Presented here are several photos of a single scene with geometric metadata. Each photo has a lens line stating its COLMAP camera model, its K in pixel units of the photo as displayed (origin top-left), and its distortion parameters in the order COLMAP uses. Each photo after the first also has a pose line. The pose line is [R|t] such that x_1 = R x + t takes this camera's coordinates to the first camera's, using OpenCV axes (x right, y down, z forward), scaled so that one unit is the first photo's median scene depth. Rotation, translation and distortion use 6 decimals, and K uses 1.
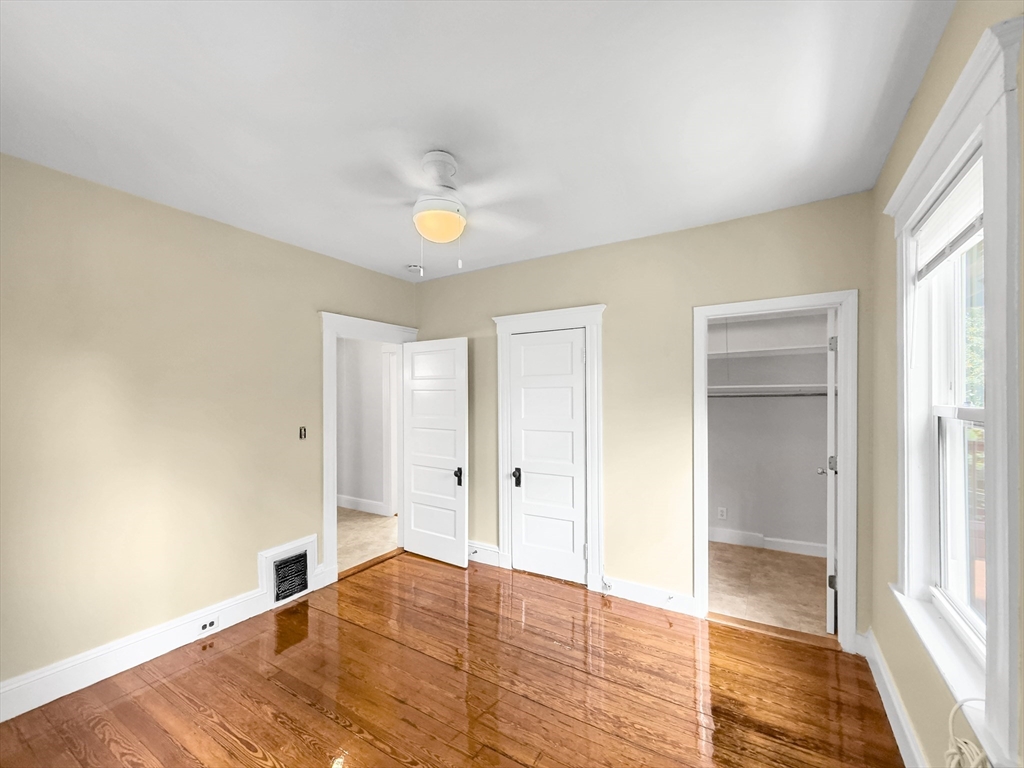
lens RADIAL K [[420.7, 0, 515.6], [0, 420.7, 382.0], [0, 0, 1]] dist [0.000525, 0.000138]
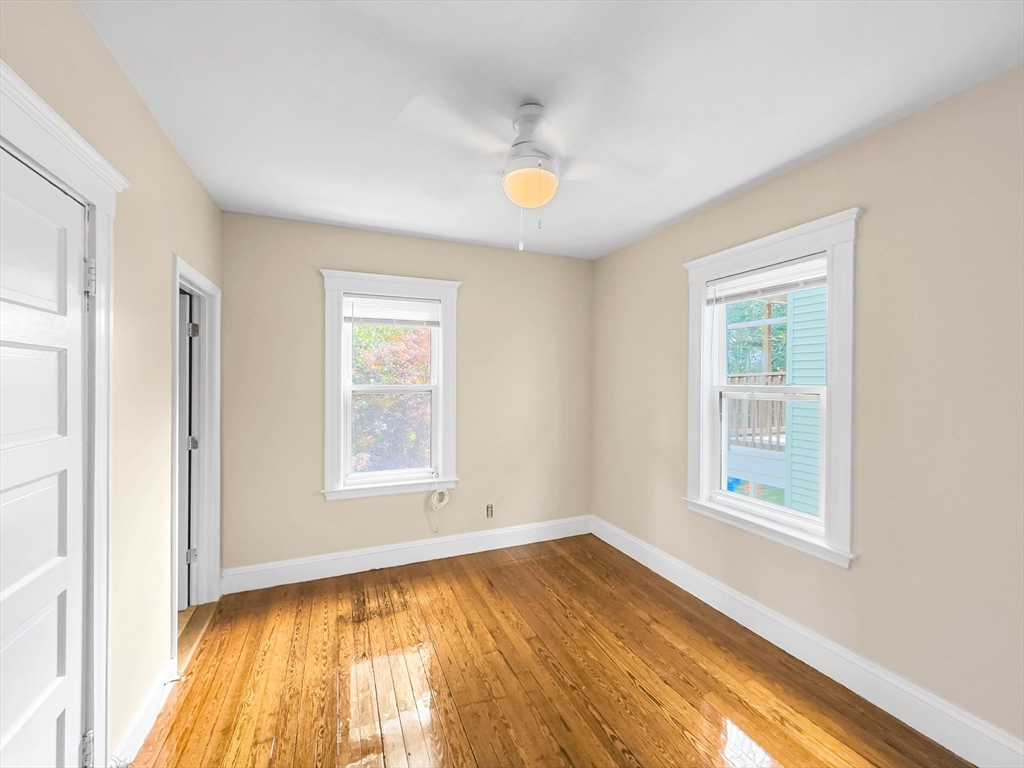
lens RADIAL K [[420.7, 0, 515.6], [0, 420.7, 382.0], [0, 0, 1]] dist [0.000525, 0.000138]
pose [[-0.813776, 0.003156, 0.581170, -0.716028], [-0.017797, 0.999381, -0.030346, 0.058514], [-0.580906, -0.035038, -0.813216, 1.858326]]
